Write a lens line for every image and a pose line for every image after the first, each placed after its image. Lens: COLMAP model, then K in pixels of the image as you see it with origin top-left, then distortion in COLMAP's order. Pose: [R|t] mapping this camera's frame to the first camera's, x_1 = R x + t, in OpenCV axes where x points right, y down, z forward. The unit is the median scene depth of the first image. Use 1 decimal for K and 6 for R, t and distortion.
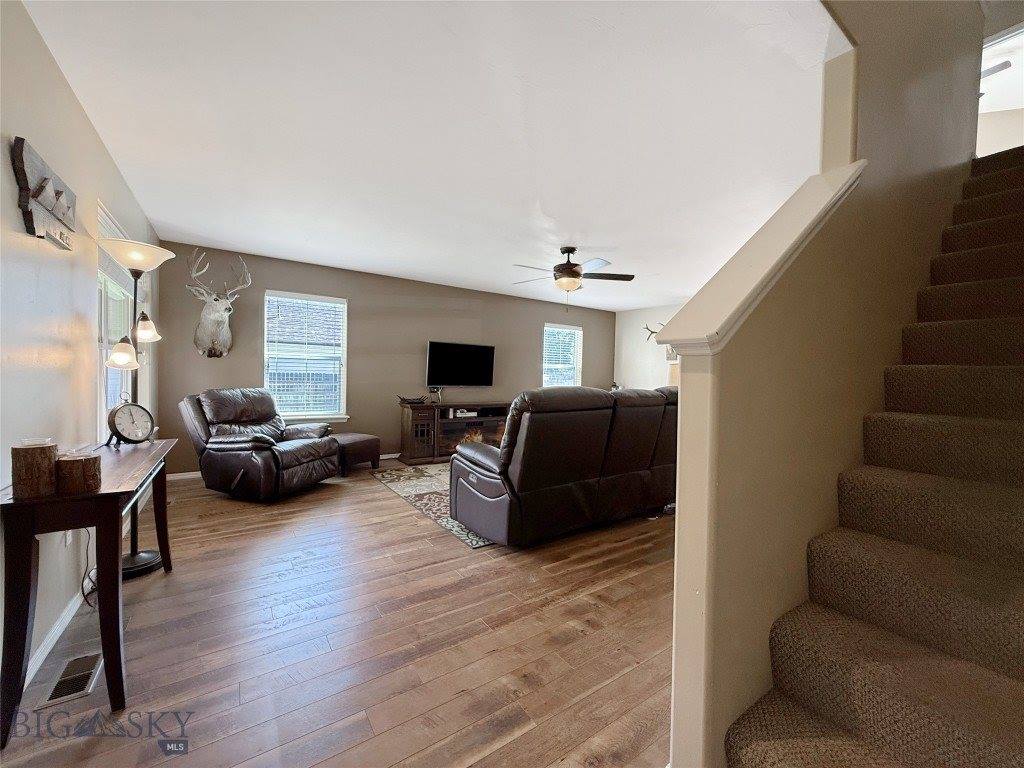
lens RADIAL K [[404.3, 0, 512.0], [0, 404.3, 384.0], [0, 0, 1]] dist [-0.000347, 0.000389]
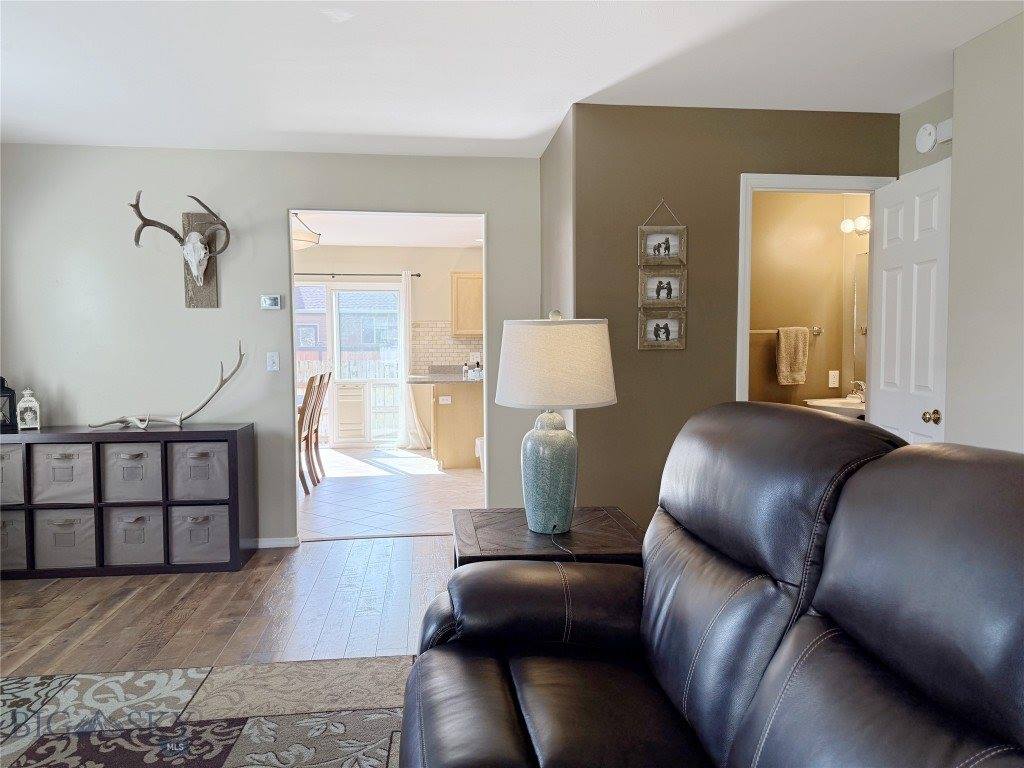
lens RADIAL K [[720.2, 0, 512.0], [0, 720.2, 384.0], [0, 0, 1]] dist [0.082409, -0.109656]
pose [[0.466710, -0.073469, 0.881353, -0.090311], [0.034667, 0.997297, 0.064776, -0.041306], [-0.883731, 0.000322, 0.467996, 0.790331]]
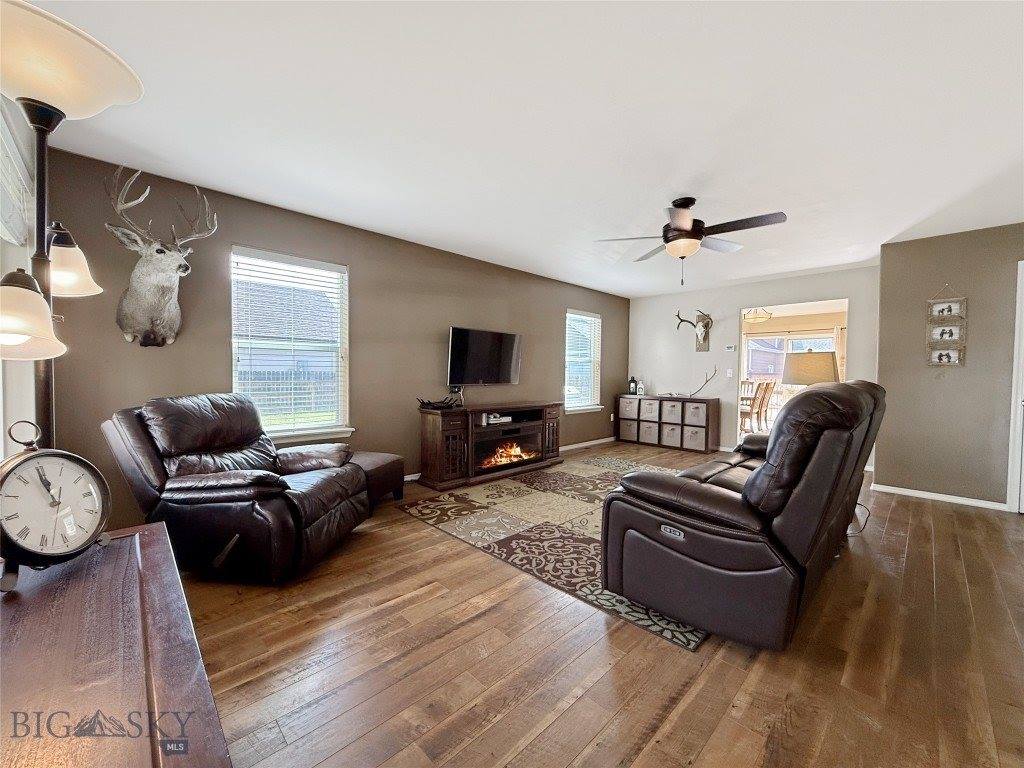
lens RADIAL K [[404.3, 0, 512.0], [0, 404.3, 384.0], [0, 0, 1]] dist [-0.000347, 0.000389]
pose [[0.985599, -0.016910, 0.168250, -0.314146], [0.015046, 0.999811, 0.012349, -0.006400], [-0.168426, -0.009640, 0.985667, 0.304493]]
